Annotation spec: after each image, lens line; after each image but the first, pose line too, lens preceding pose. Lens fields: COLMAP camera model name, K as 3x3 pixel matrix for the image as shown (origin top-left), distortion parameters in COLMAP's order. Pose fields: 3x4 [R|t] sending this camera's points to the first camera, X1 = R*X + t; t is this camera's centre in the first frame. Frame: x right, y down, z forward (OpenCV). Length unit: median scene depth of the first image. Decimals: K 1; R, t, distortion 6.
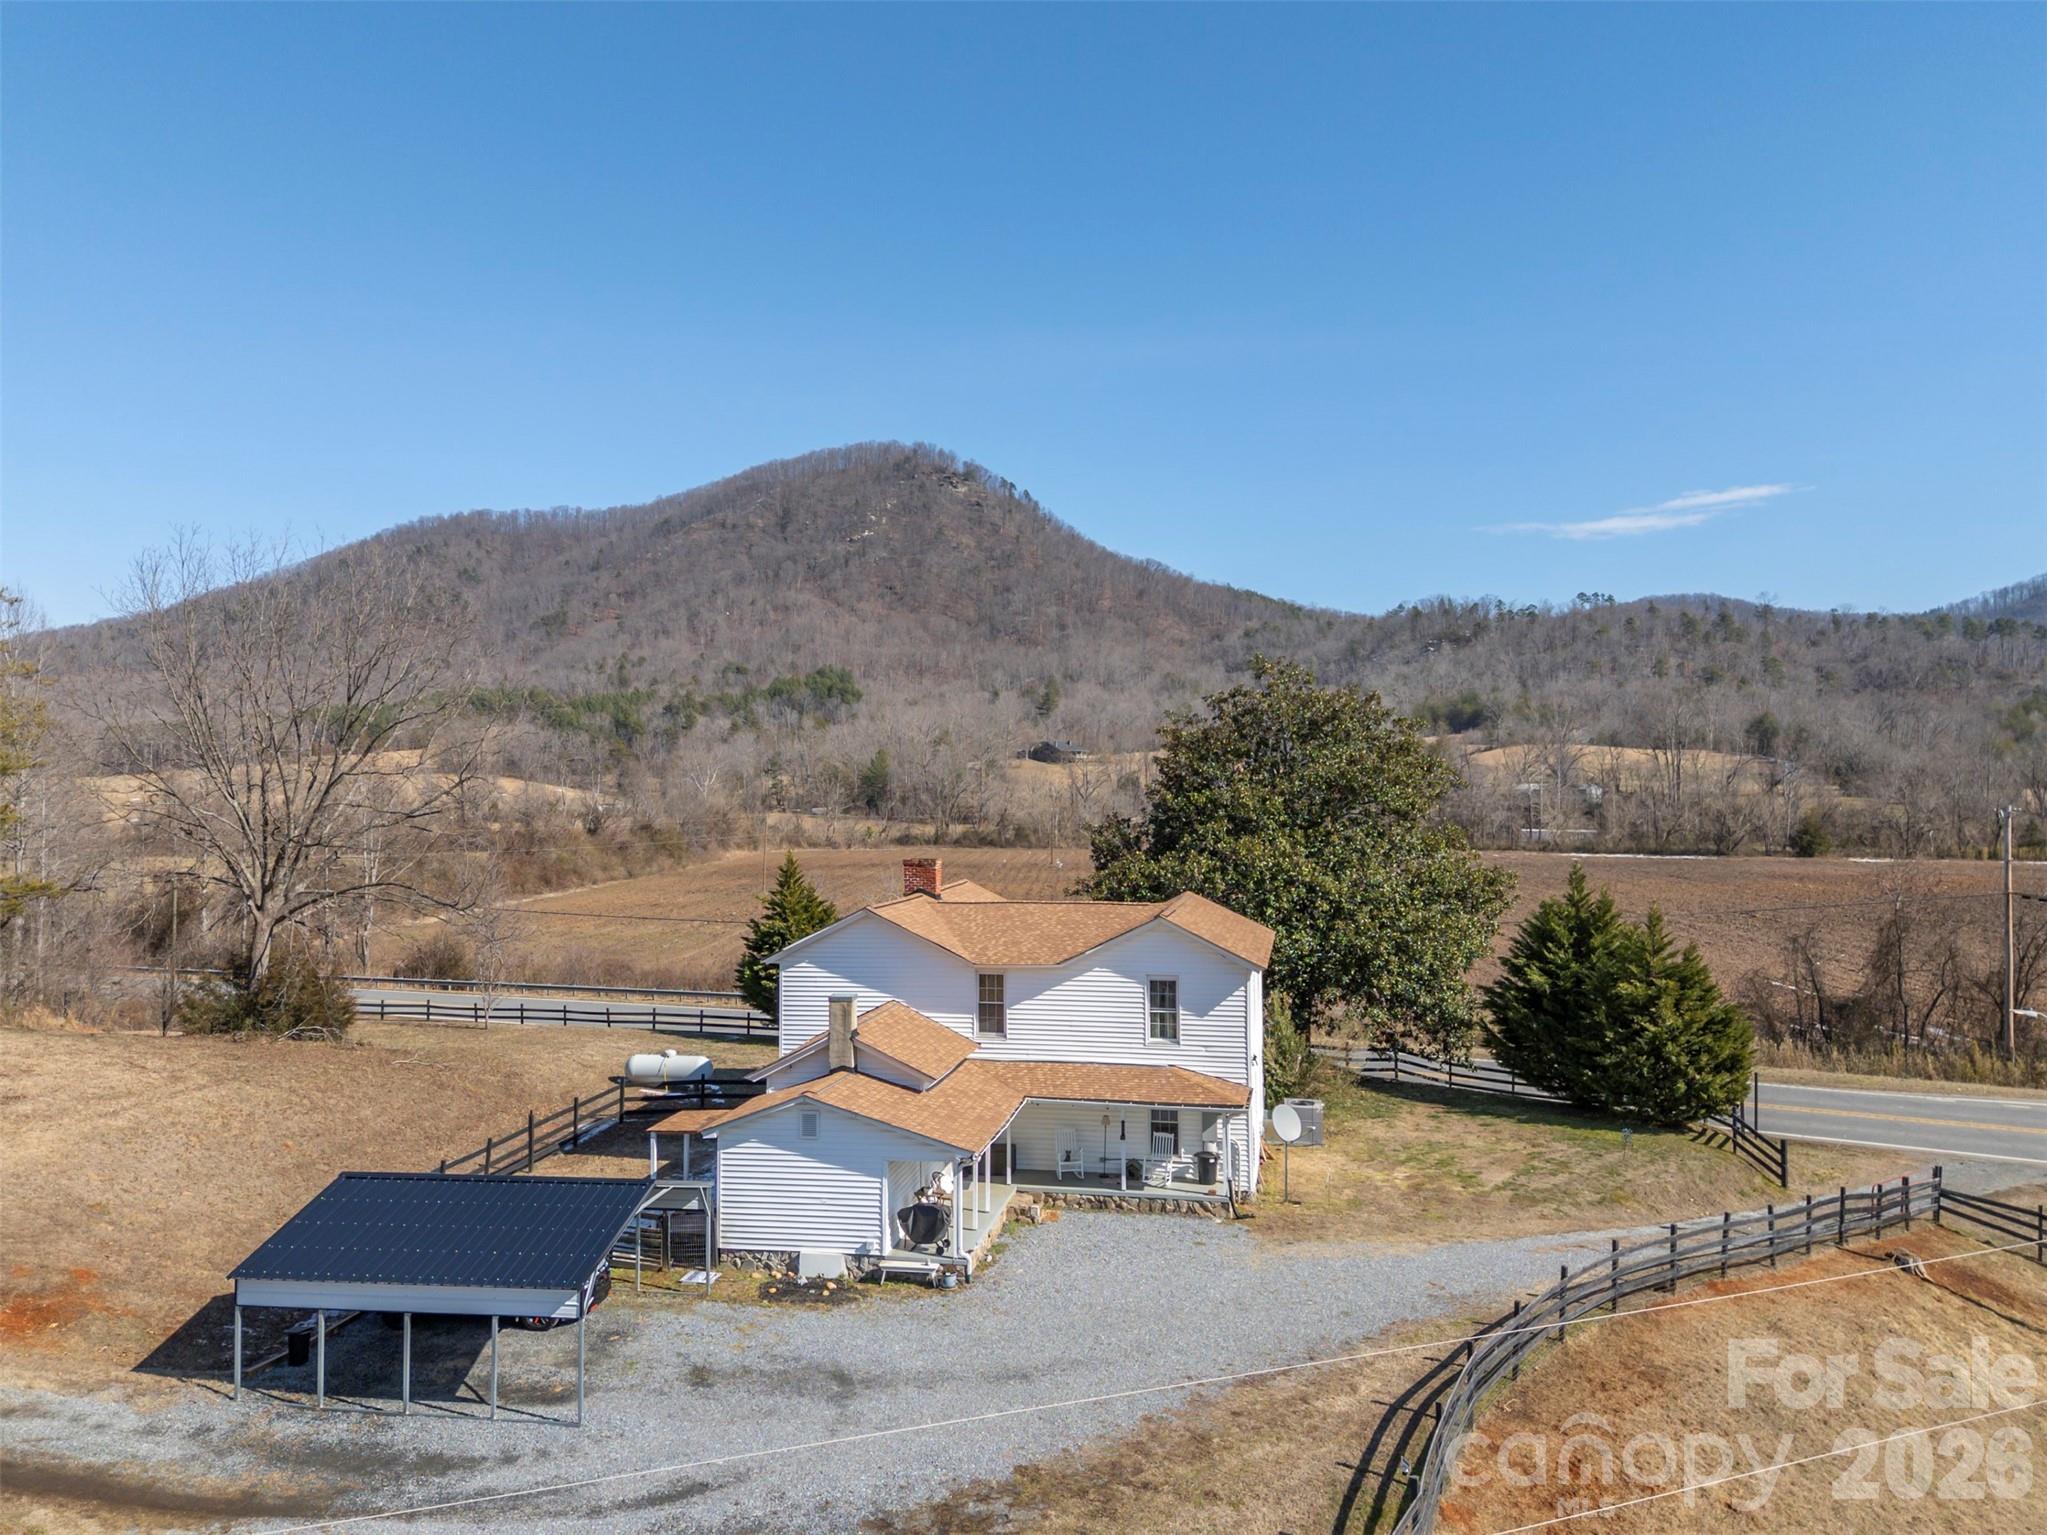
lens RADIAL K [[1481.4, 0, 1012.3], [0, 1481.4, 776.8], [0, 0, 1]] dist [0.076936, -0.071514]
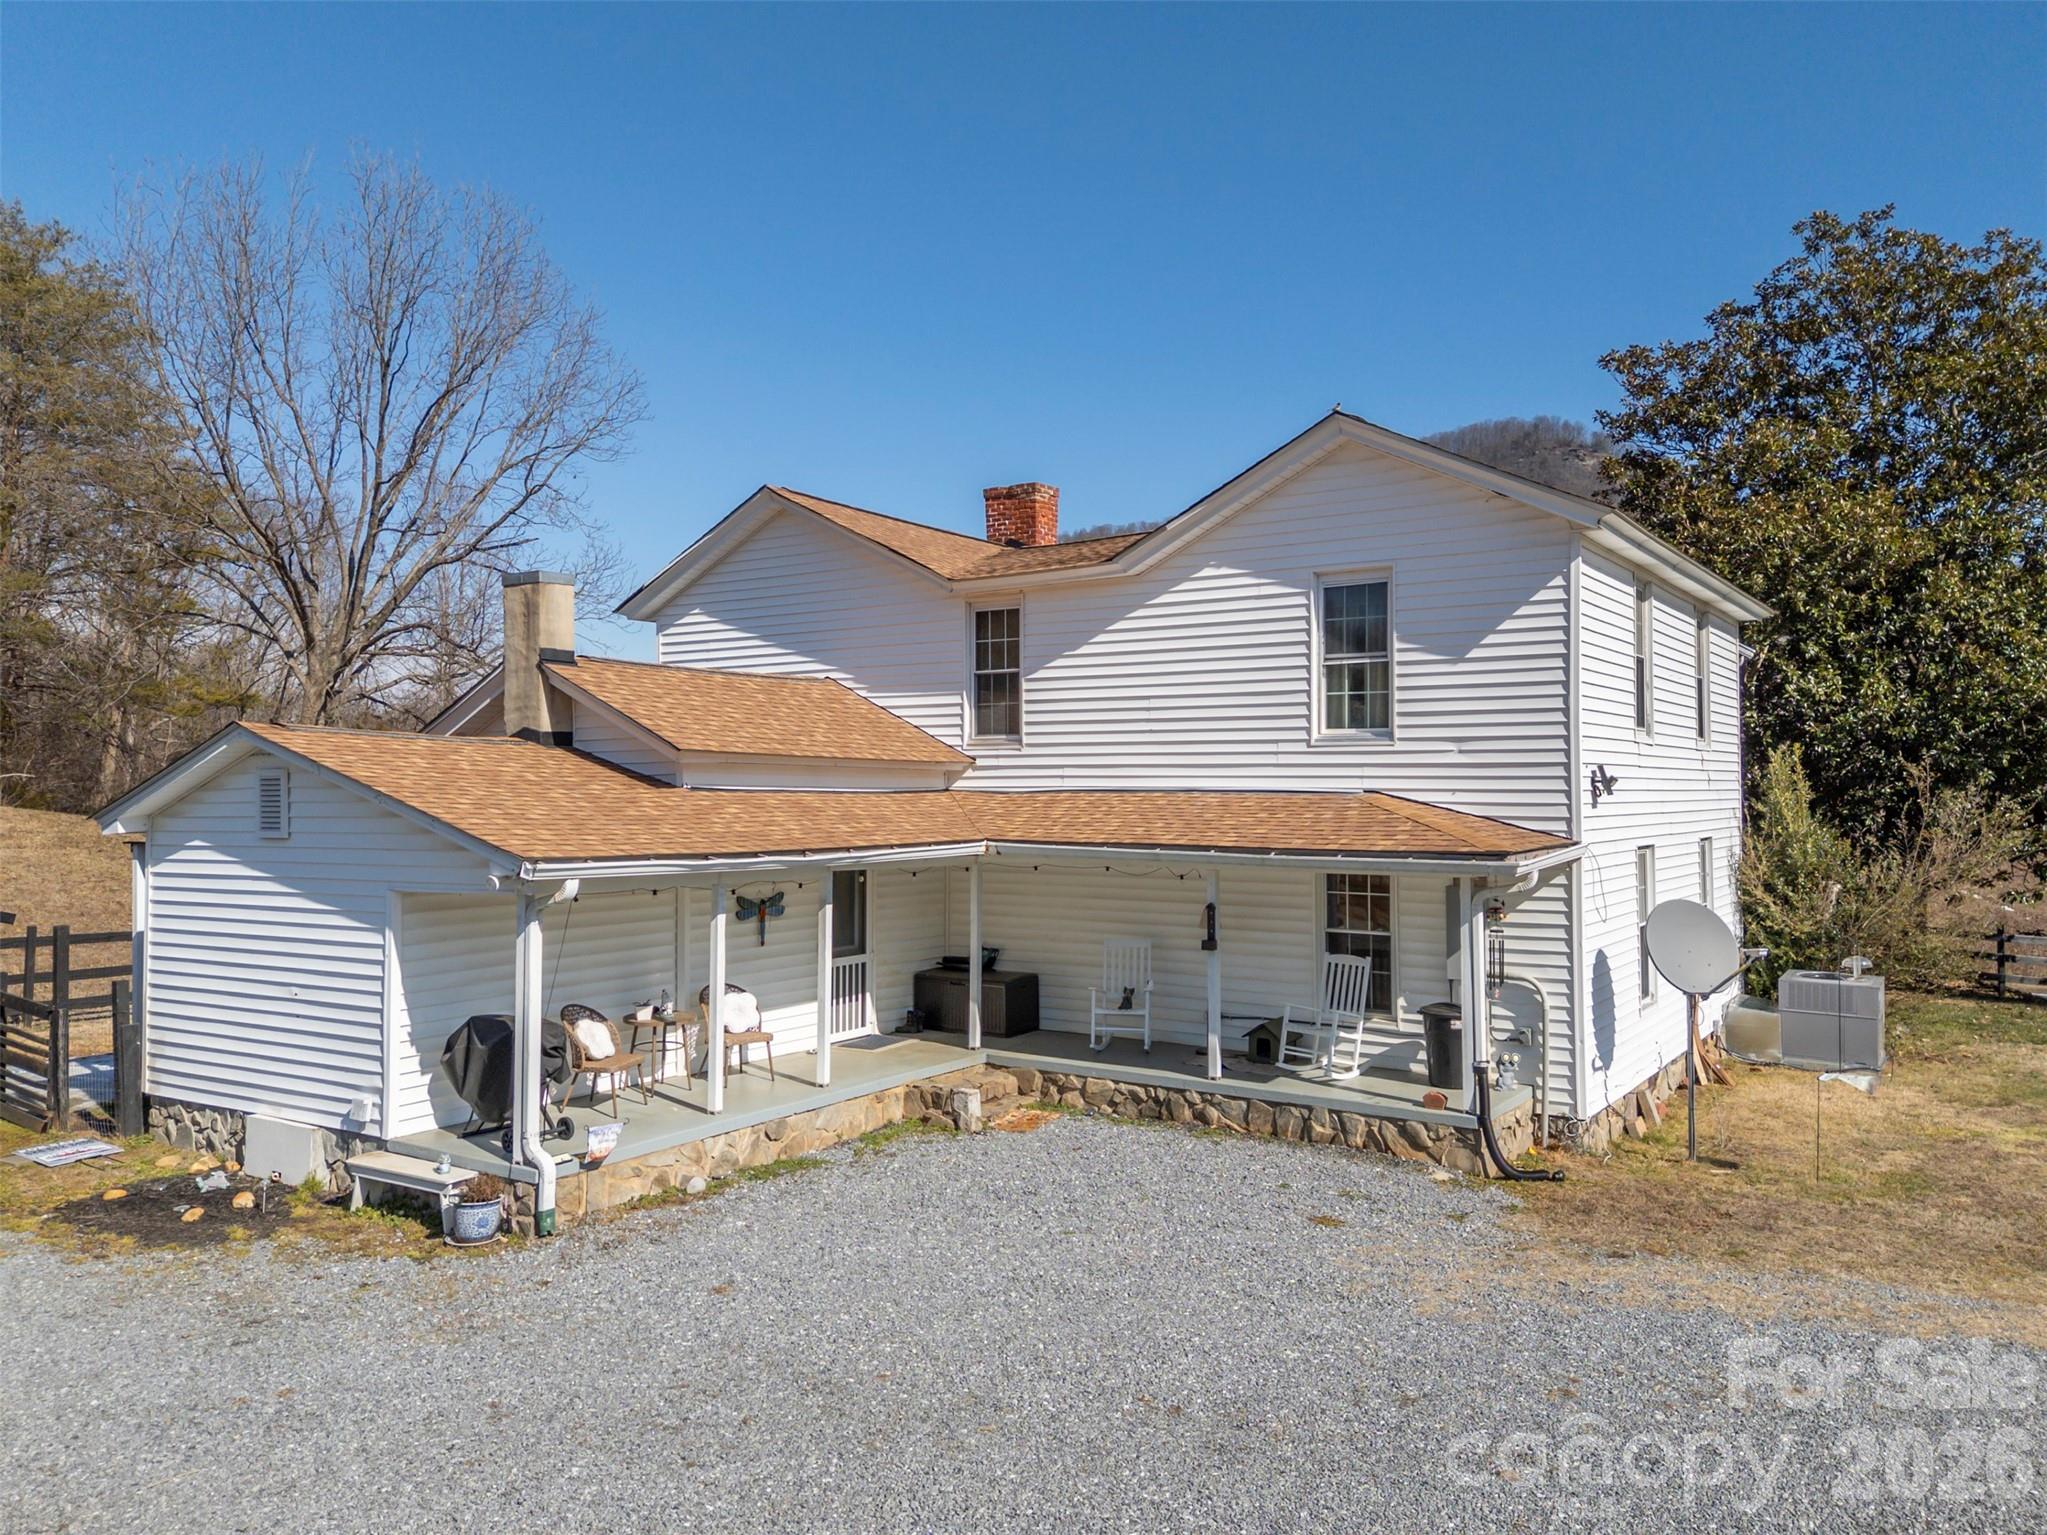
lens RADIAL K [[1481.4, 0, 1012.3], [0, 1481.4, 776.8], [0, 0, 1]] dist [0.076936, -0.071514]
pose [[0.919842, -0.000054, -0.392290, 0.180139], [0.000131, 1.000000, 0.000170, 0.195695], [0.392290, -0.000208, 0.919842, 0.609650]]
